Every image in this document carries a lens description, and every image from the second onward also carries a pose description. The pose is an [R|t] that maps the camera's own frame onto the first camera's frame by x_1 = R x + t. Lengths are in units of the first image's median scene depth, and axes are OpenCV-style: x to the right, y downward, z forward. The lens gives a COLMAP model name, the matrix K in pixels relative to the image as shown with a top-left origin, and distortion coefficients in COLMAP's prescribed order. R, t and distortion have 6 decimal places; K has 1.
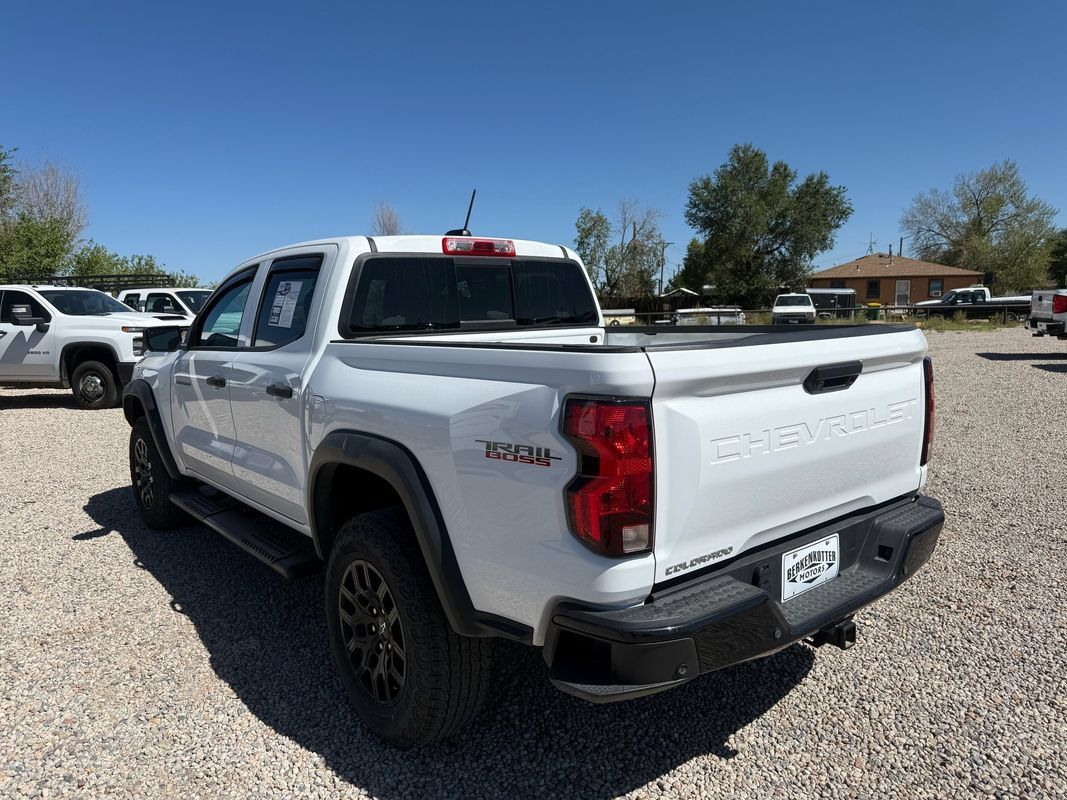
lens RADIAL K [[722.8, 0, 534.6], [0, 722.8, 393.5], [0, 0, 1]] dist [0.000309, -0.005777]
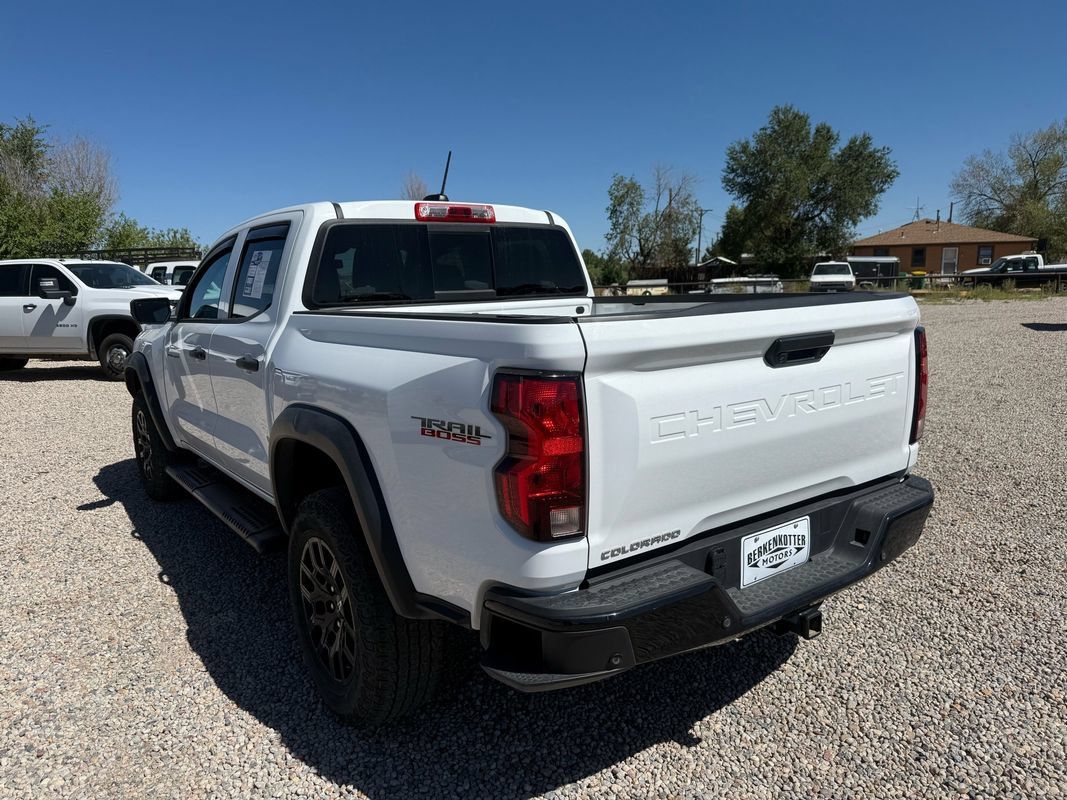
lens RADIAL K [[725.4, 0, 533.5], [0, 725.4, 400.0], [0, 0, 1]] dist [-0.004915, -0.000825]
pose [[0.998622, 0.002563, -0.052419, 0.103638], [-0.000061, 0.998862, 0.047683, -0.001145], [0.052482, -0.047615, 0.997486, 0.047424]]
